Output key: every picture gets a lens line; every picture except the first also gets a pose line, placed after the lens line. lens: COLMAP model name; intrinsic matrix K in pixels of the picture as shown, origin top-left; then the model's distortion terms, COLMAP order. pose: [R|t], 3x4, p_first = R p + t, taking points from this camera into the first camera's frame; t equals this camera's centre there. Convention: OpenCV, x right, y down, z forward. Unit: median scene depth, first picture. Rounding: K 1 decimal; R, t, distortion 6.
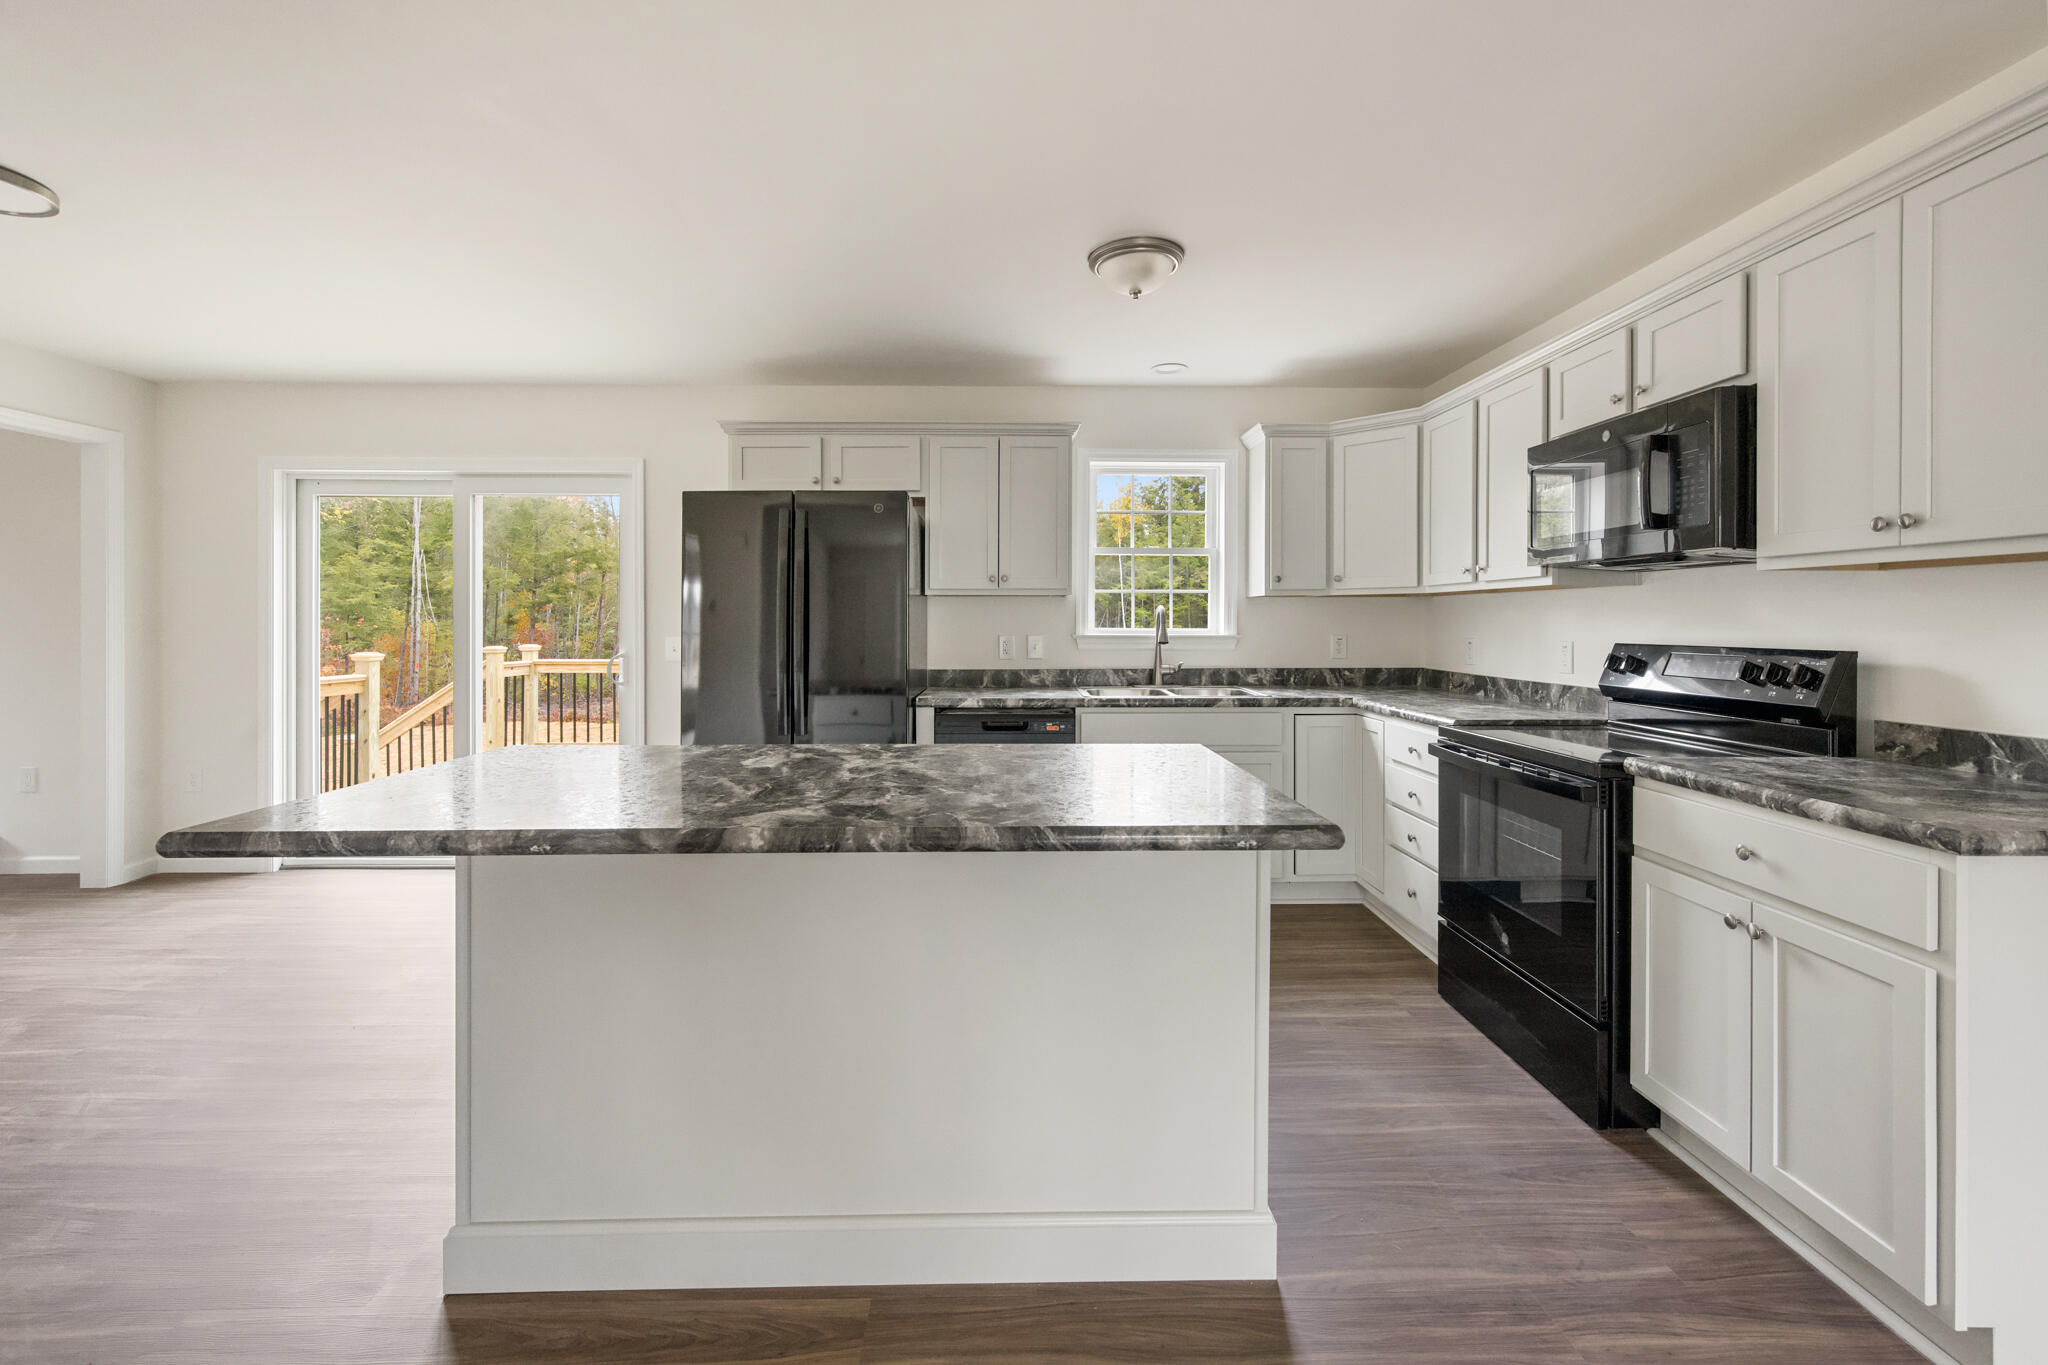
lens RADIAL K [[827.2, 0, 1010.5], [0, 827.2, 626.1], [0, 0, 1]] dist [0.000434, 0.000061]
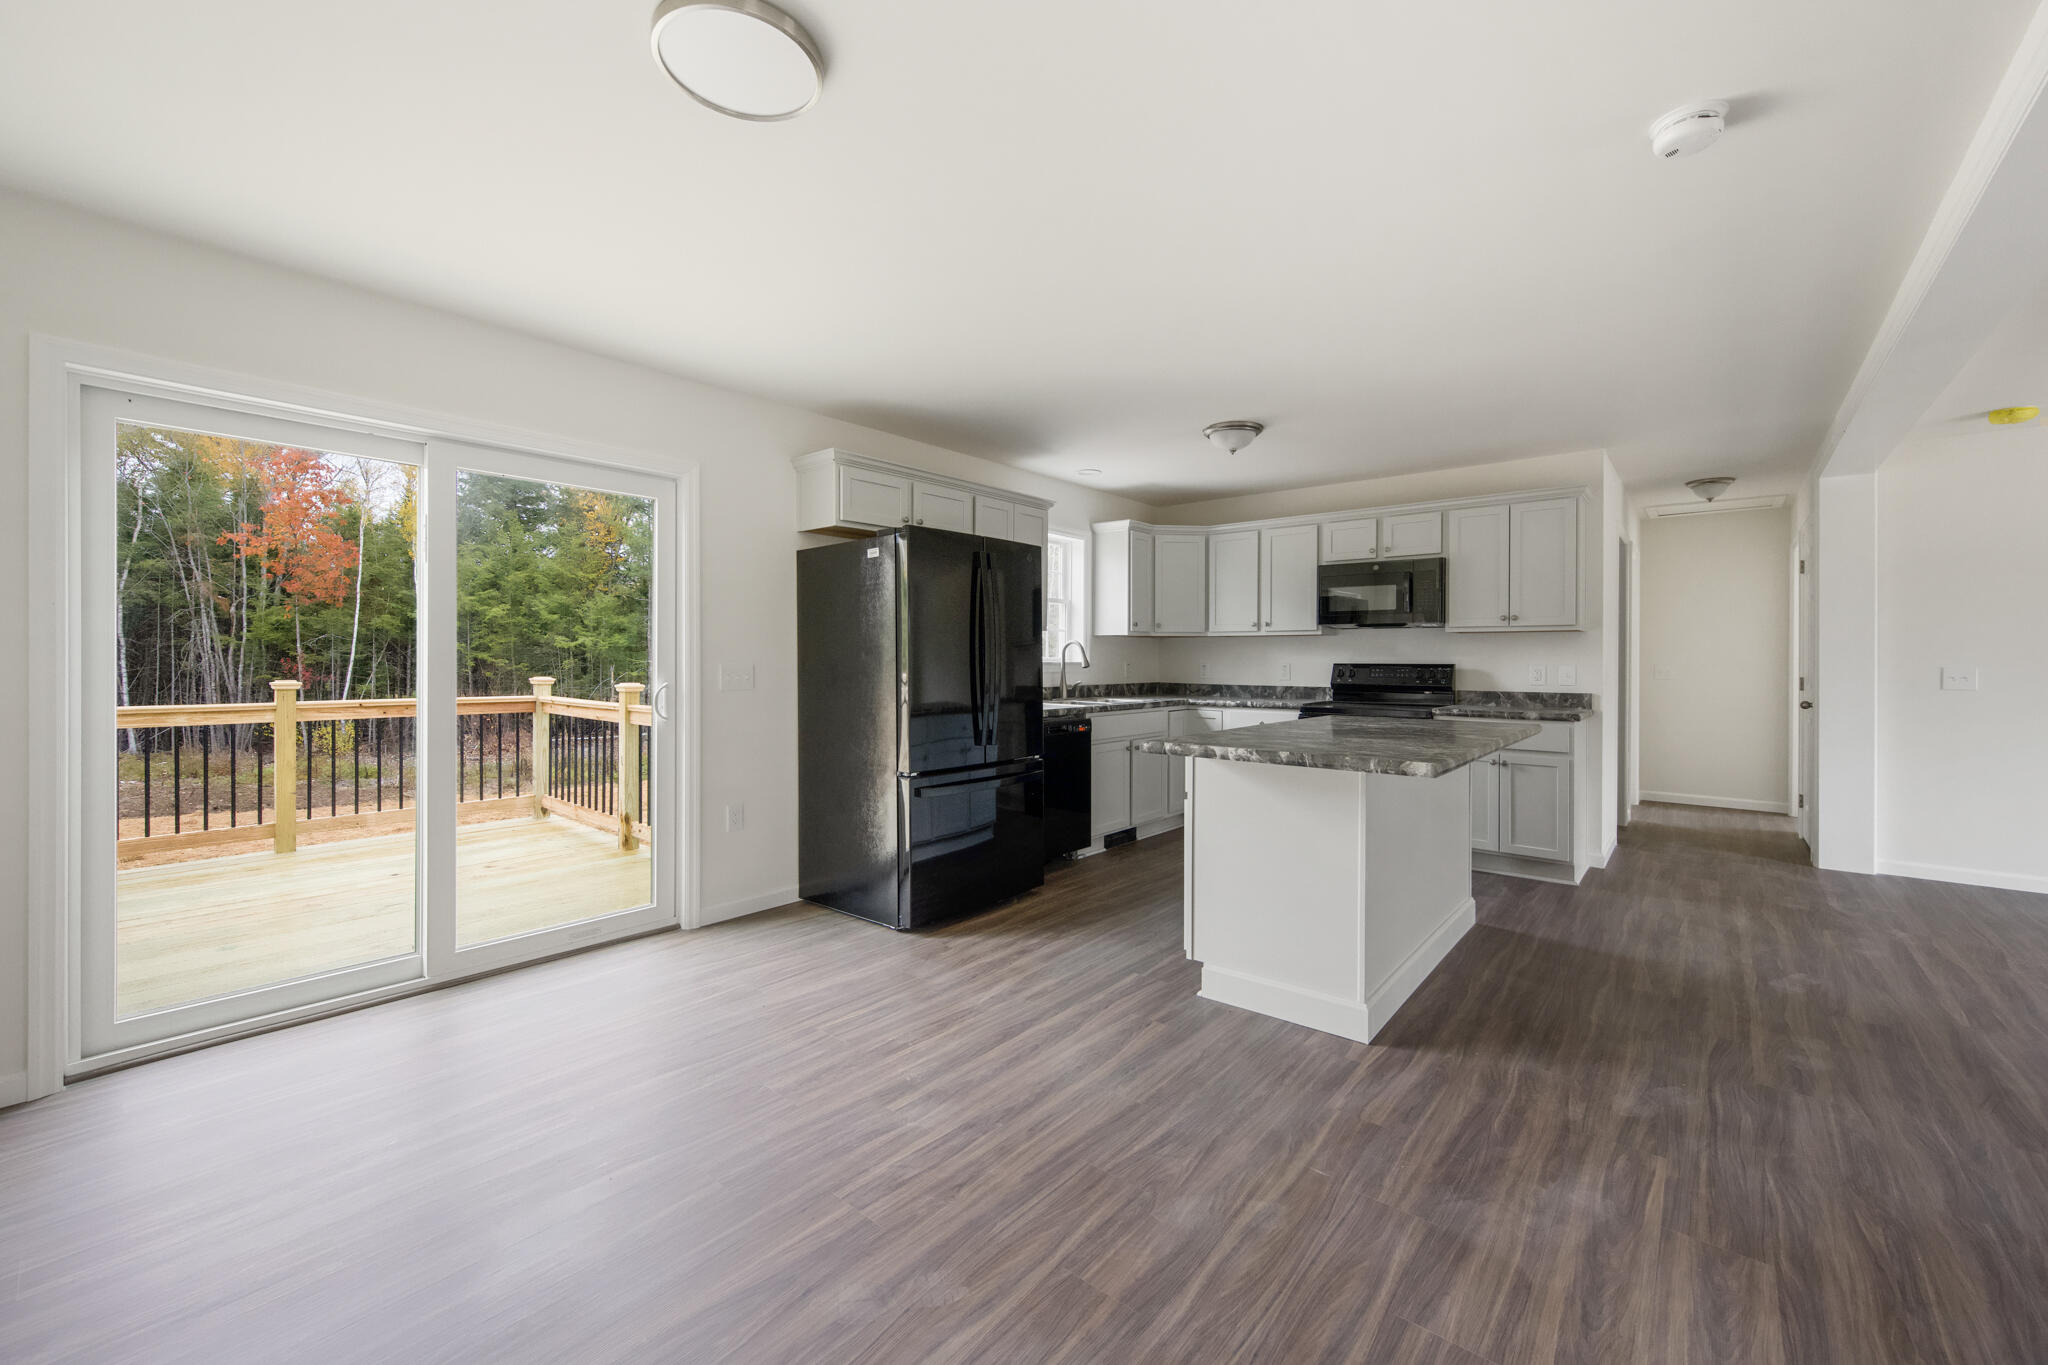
lens RADIAL K [[827.2, 0, 1008.9], [0, 827.2, 663.0], [0, 0, 1]] dist [0.000434, 0.000061]
pose [[0.661279, -0.002055, 0.750137, -1.044980], [0.000576, 0.999997, 0.002232, 0.011488], [-0.750140, -0.001044, 0.661278, 0.187045]]
